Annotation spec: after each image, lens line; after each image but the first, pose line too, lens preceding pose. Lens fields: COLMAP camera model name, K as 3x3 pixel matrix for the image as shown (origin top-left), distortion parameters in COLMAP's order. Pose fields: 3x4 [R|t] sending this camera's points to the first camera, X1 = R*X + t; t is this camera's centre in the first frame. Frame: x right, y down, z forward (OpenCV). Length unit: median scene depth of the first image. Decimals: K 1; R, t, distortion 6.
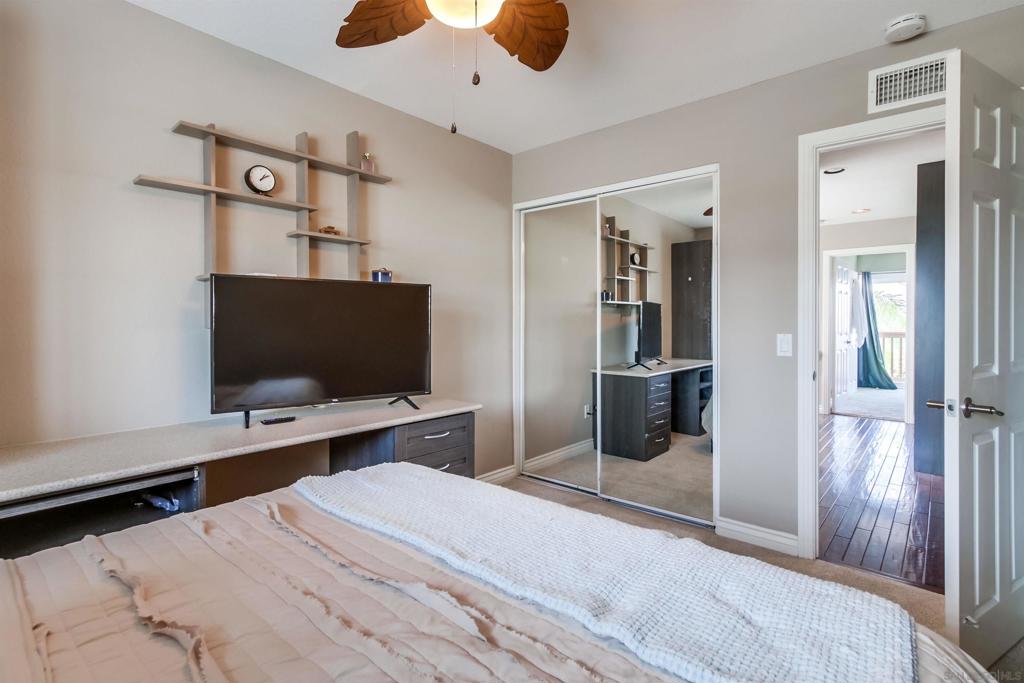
lens RADIAL K [[486.5, 0, 508.2], [0, 486.5, 326.8], [0, 0, 1]] dist [0.000008, 0.001071]
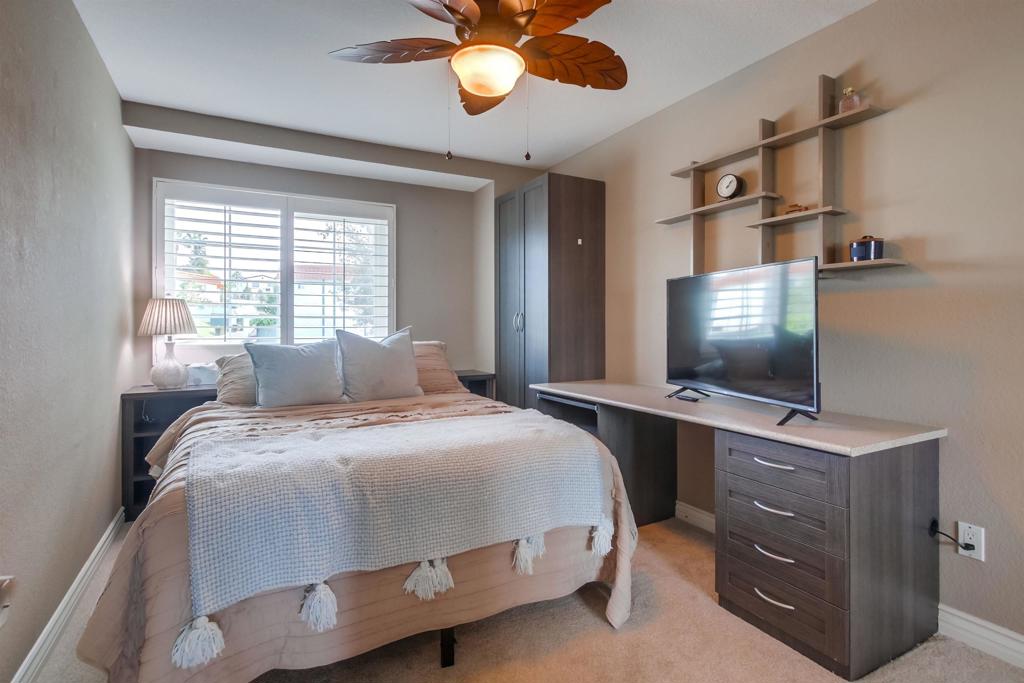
lens RADIAL K [[486.5, 0, 508.2], [0, 486.5, 326.8], [0, 0, 1]] dist [0.000008, 0.001071]
pose [[-0.323860, 0.004197, -0.946096, 0.675590], [-0.011890, 0.999893, 0.008506, 0.013428], [0.946030, 0.014004, -0.323775, 0.846972]]
